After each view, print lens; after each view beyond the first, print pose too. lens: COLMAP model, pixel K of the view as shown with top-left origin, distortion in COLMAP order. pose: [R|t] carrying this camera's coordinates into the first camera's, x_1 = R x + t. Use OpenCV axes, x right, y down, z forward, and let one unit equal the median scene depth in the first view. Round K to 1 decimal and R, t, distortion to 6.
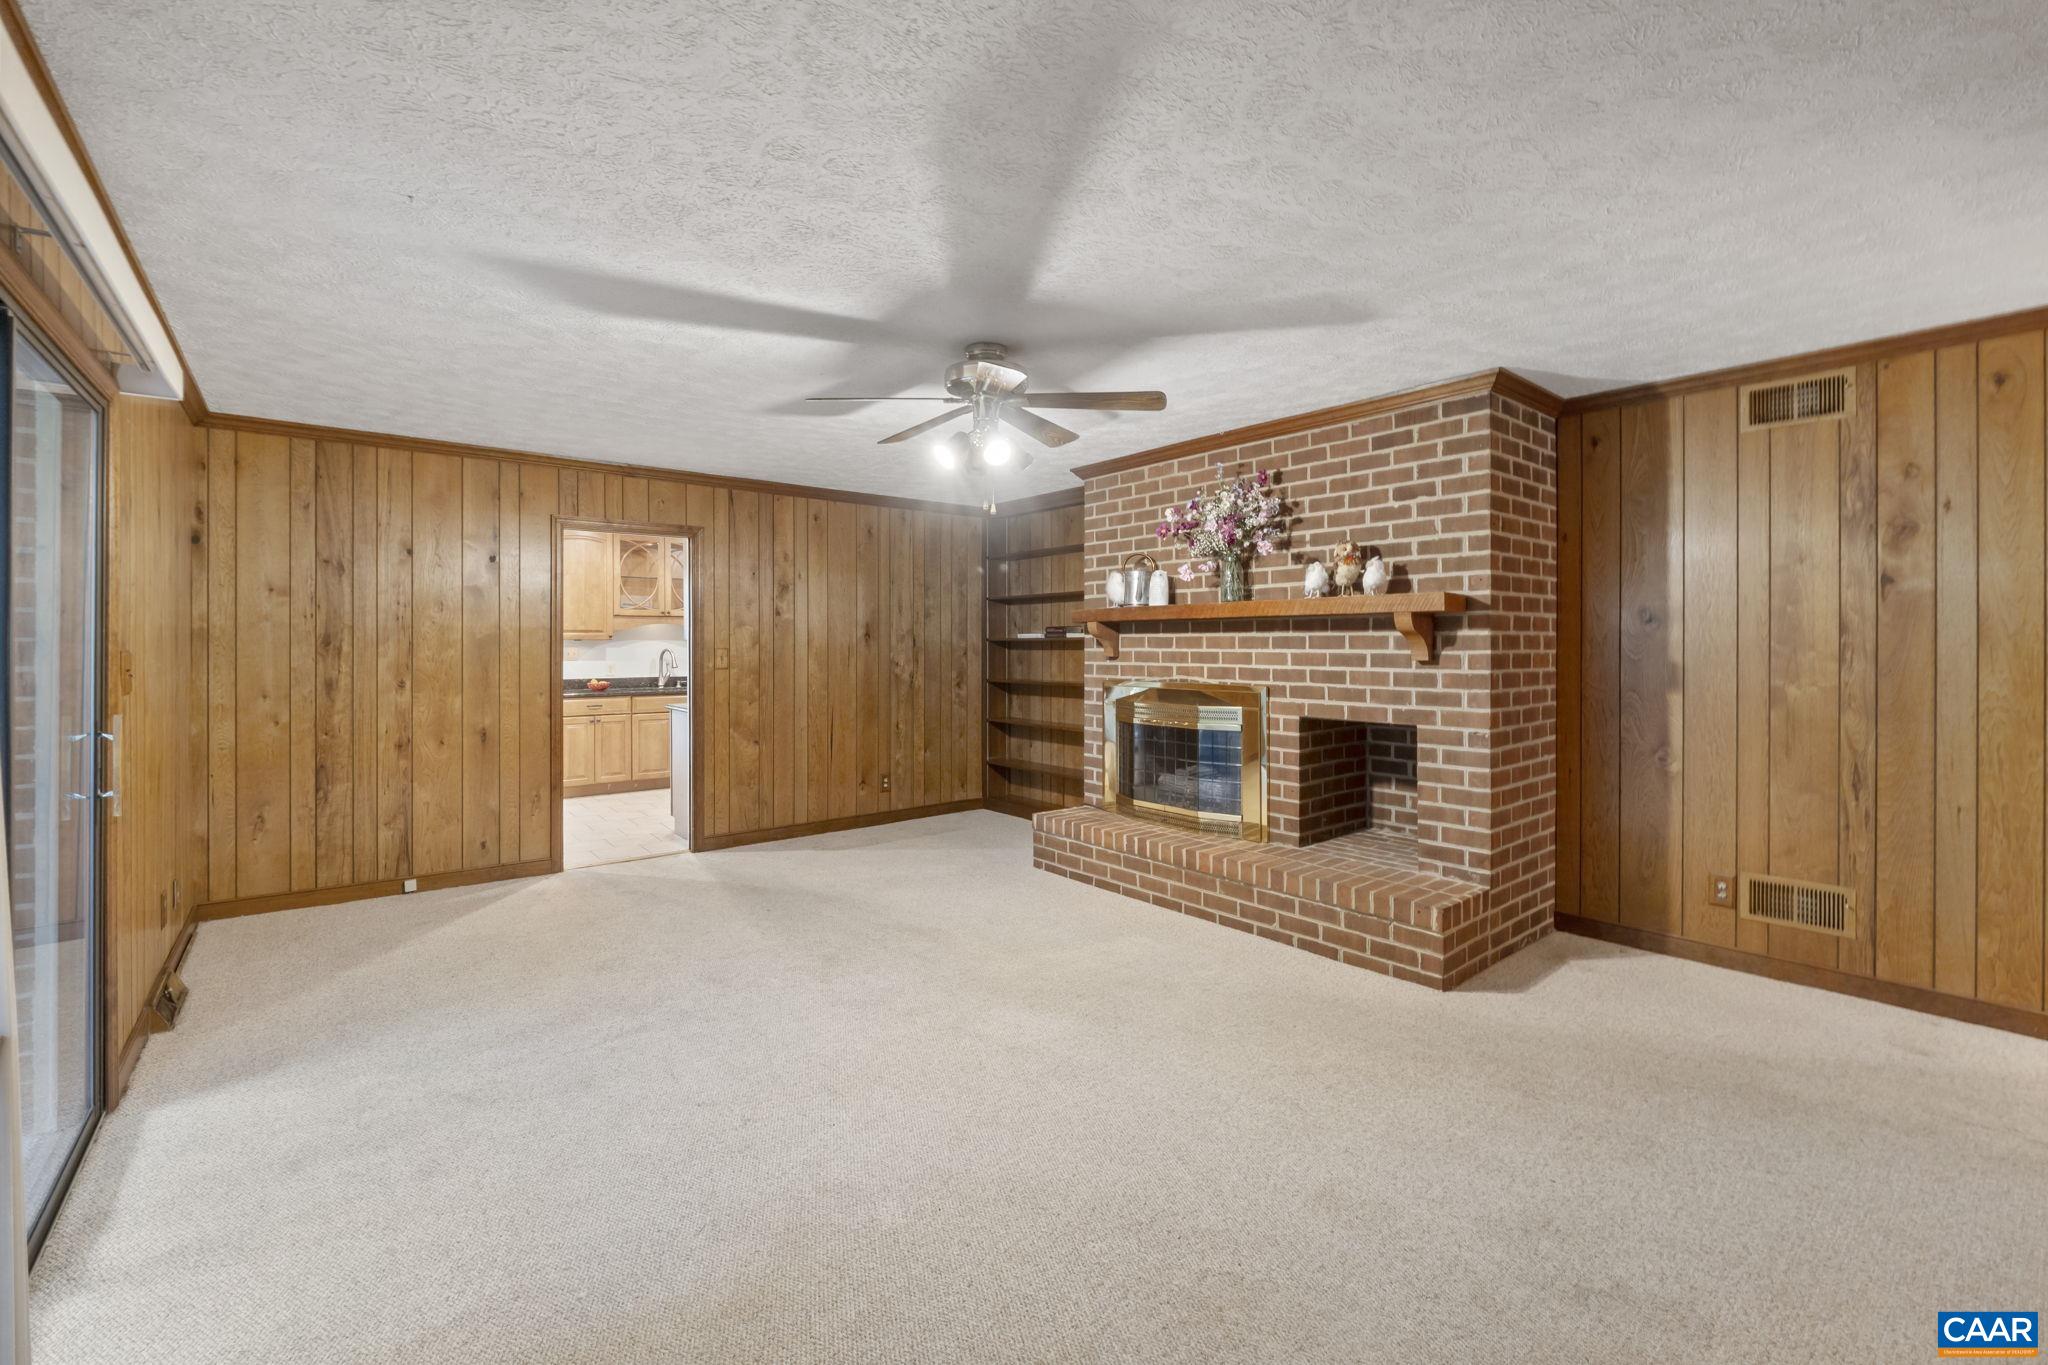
lens RADIAL K [[862.9, 0, 1009.6], [0, 862.9, 653.1], [0, 0, 1]] dist [-0.000745, 0.000066]
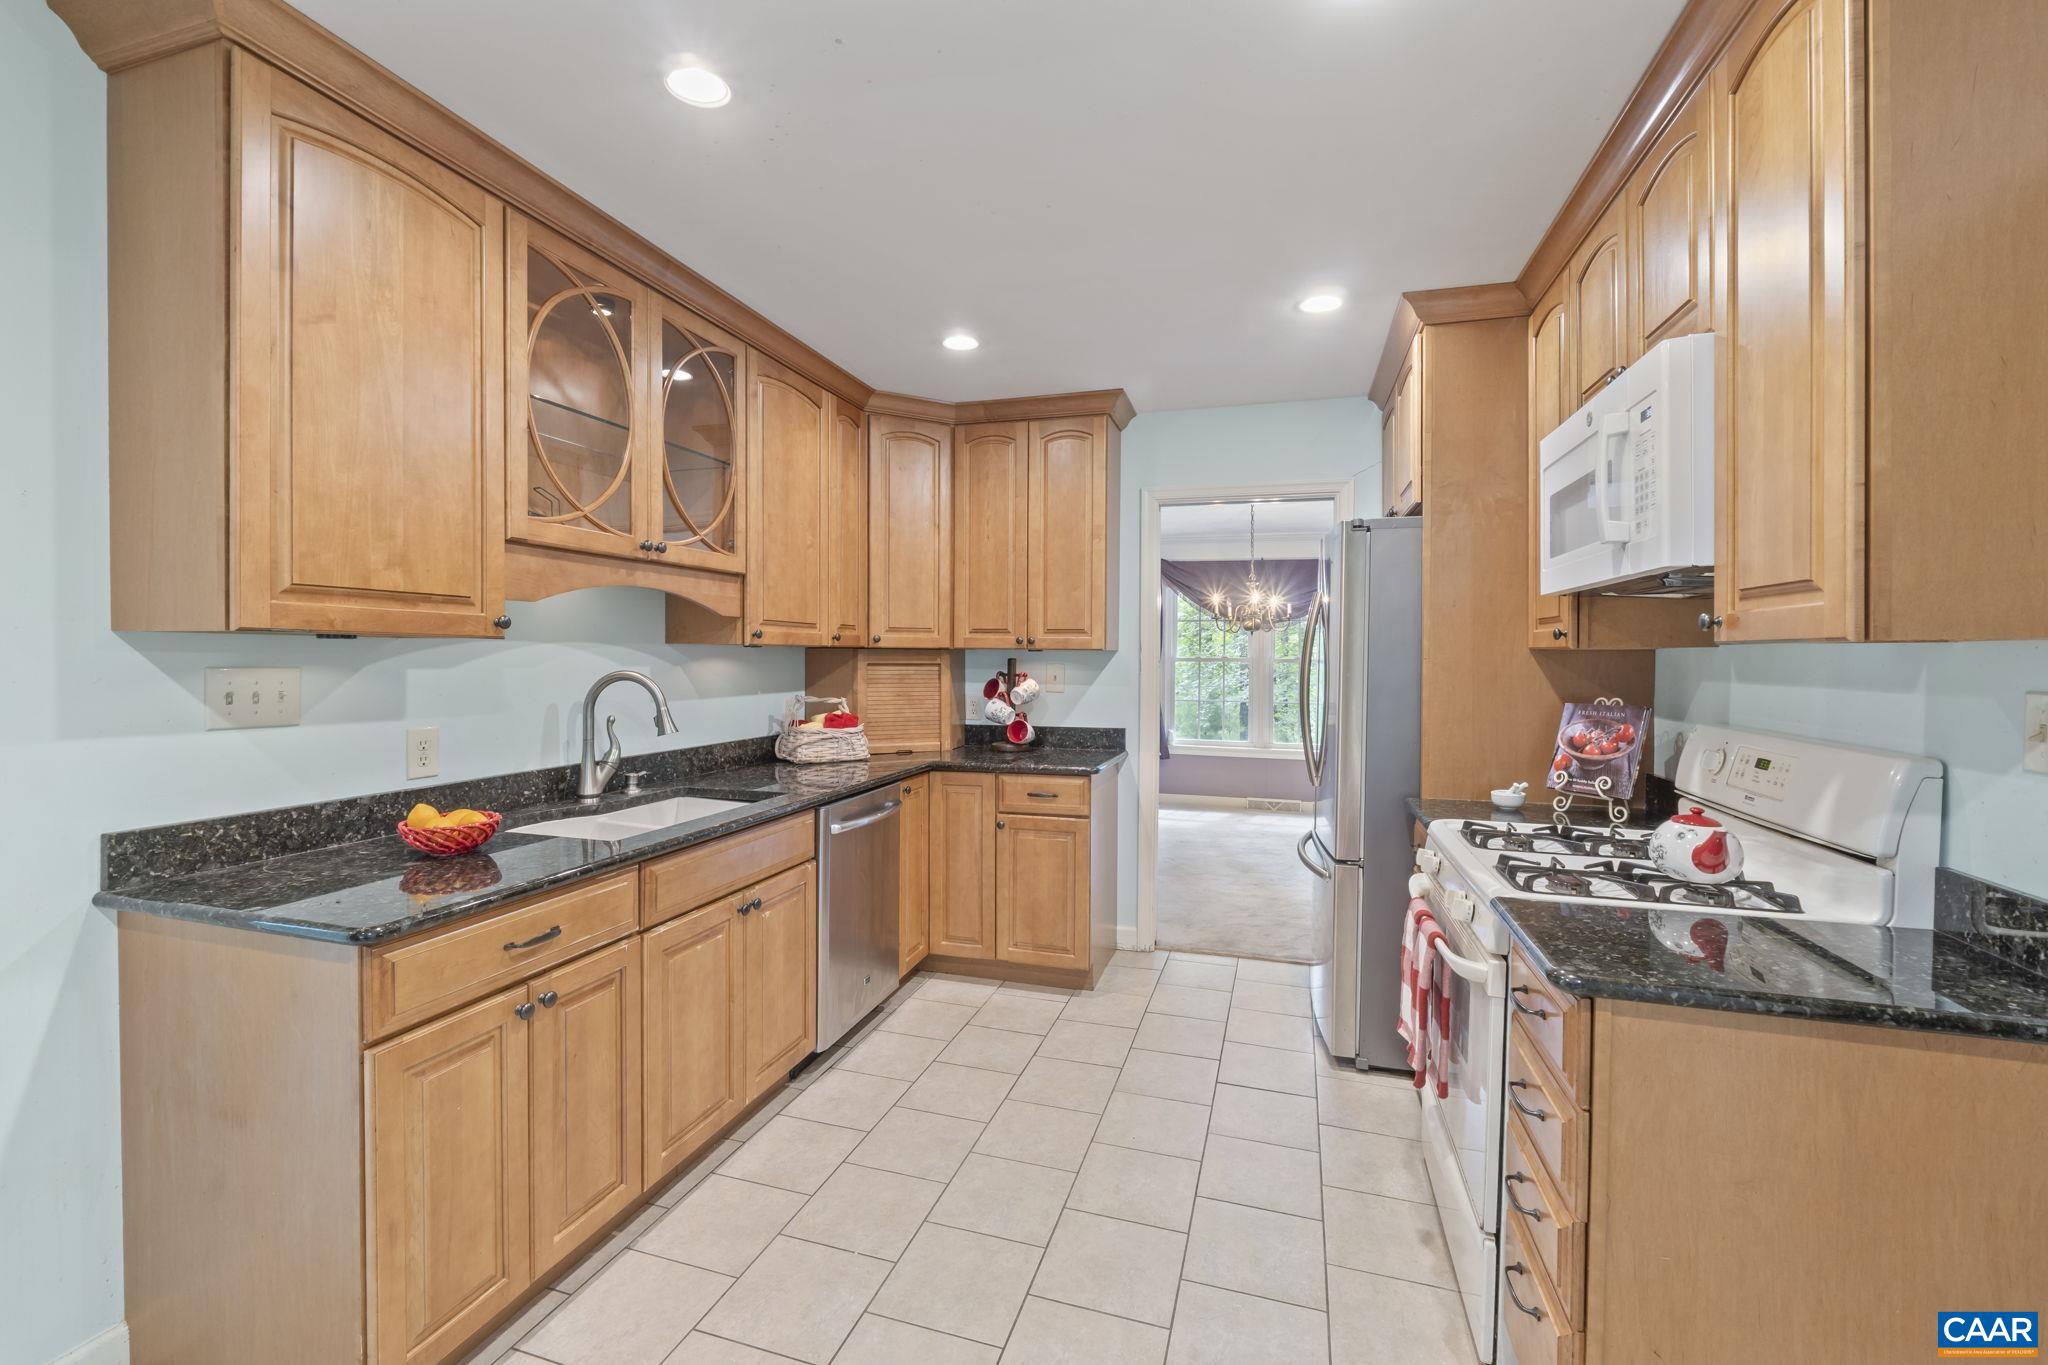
lens RADIAL K [[862.9, 0, 1009.6], [0, 862.9, 653.1], [0, 0, 1]] dist [-0.000745, 0.000066]
pose [[0.833283, 0.002037, 0.552843, -0.460626], [0.004302, 0.999939, -0.010170, -0.007496], [-0.552830, 0.010853, 0.833223, 0.687967]]
